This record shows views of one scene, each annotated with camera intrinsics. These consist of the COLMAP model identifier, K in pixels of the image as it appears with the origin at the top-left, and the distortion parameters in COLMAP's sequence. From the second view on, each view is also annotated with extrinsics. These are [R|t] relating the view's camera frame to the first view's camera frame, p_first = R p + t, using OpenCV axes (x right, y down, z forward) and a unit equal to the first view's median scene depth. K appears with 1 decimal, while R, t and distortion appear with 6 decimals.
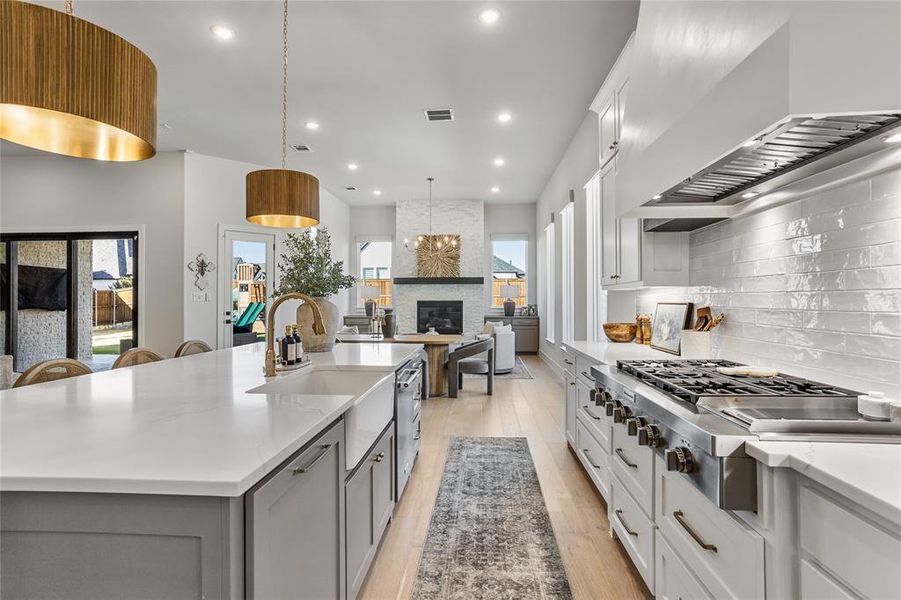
lens RADIAL K [[436.6, 0, 445.2], [0, 436.6, 300.6], [0, 0, 1]] dist [-0.040536, 0.000815]
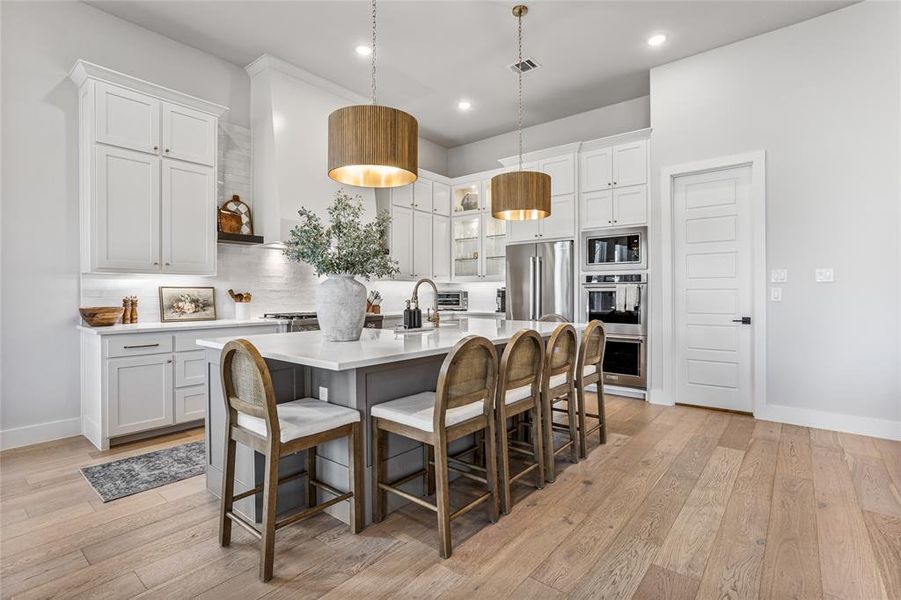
lens RADIAL K [[436.6, 0, 445.2], [0, 436.6, 300.6], [0, 0, 1]] dist [-0.040536, 0.000815]
pose [[-0.807315, -0.006878, 0.590080, -0.308335], [0.002665, 0.999879, 0.015299, 0.008947], [-0.590114, 0.013924, -0.807200, 0.509867]]
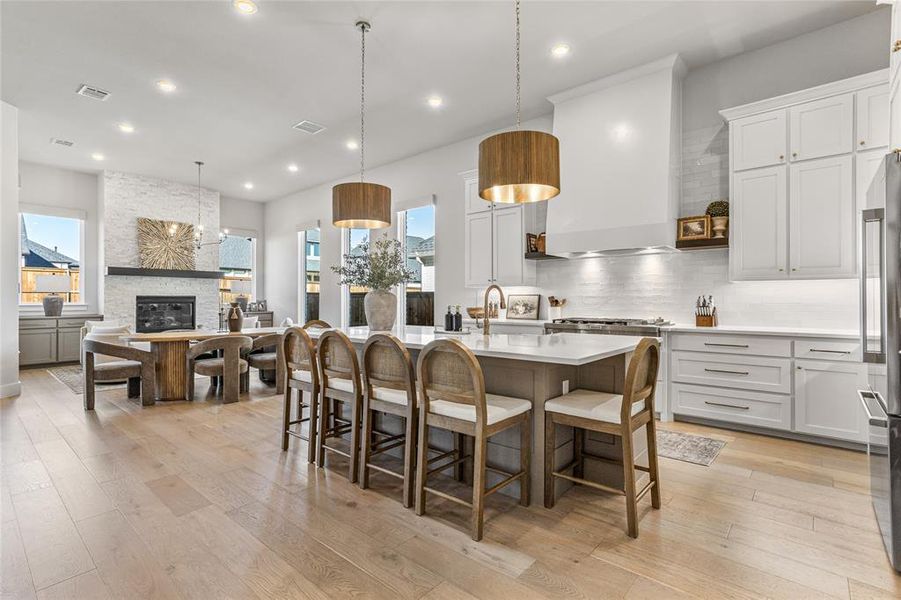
lens RADIAL K [[442.9, 0, 450.5], [0, 442.9, 300.0], [0, 0, 1]] dist [-0.015032, 0.000760]
pose [[0.605612, 0.000350, 0.795760, -0.396898], [-0.000972, 0.999999, 0.000300, 0.008449], [-0.795760, -0.000955, 0.605612, 0.006332]]
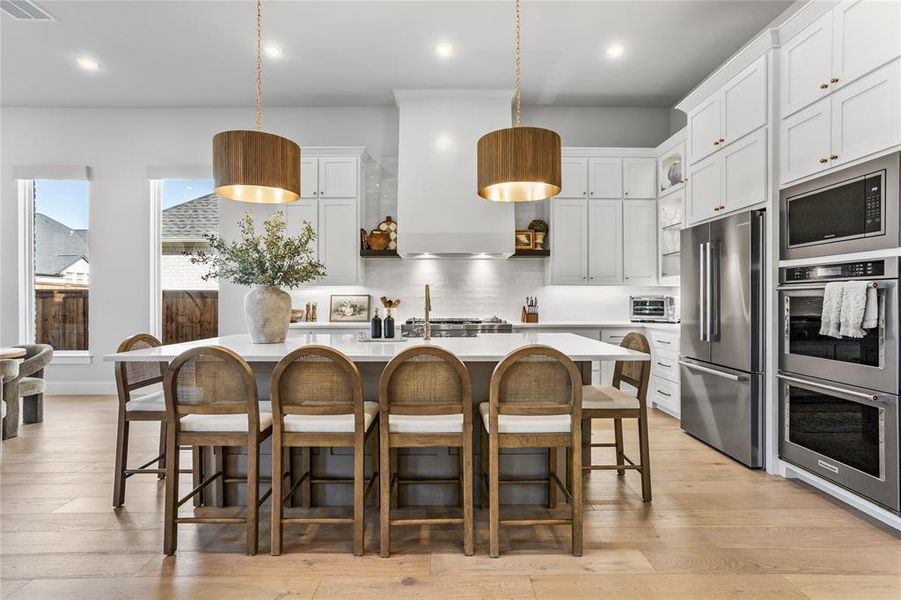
lens RADIAL K [[436.6, 0, 445.2], [0, 436.6, 300.6], [0, 0, 1]] dist [-0.040536, 0.000815]
pose [[-0.059385, 0.000182, 0.998235, -0.410667], [0.001759, 0.999998, -0.000077, 0.008542], [-0.998234, 0.001752, -0.059386, 0.215780]]
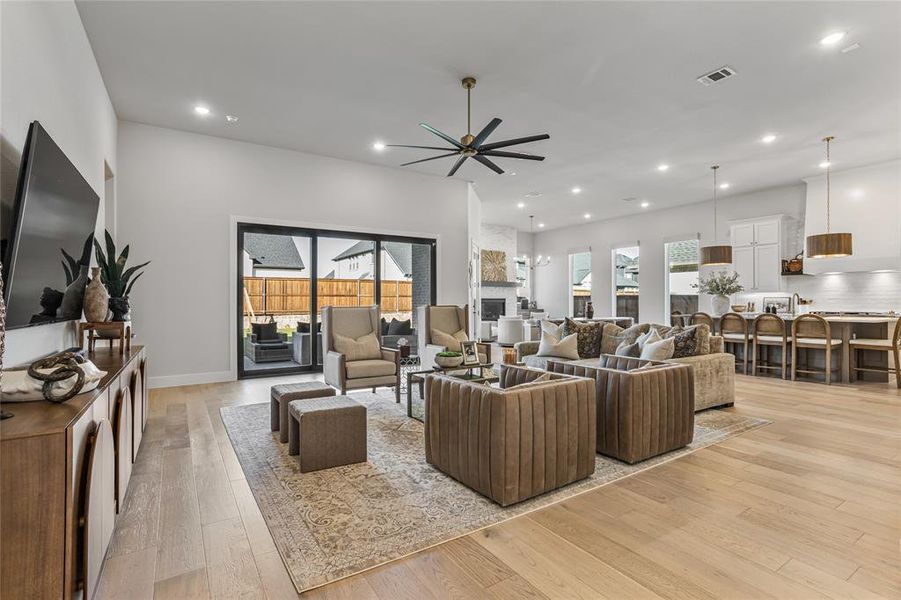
lens RADIAL K [[442.9, 0, 450.5], [0, 442.9, 300.0], [0, 0, 1]] dist [-0.015032, 0.000760]
pose [[0.793303, 0.004589, 0.608810, -1.034169], [-0.002723, 0.999988, -0.003989, 0.013035], [-0.608821, 0.001507, 0.793306, -0.036981]]
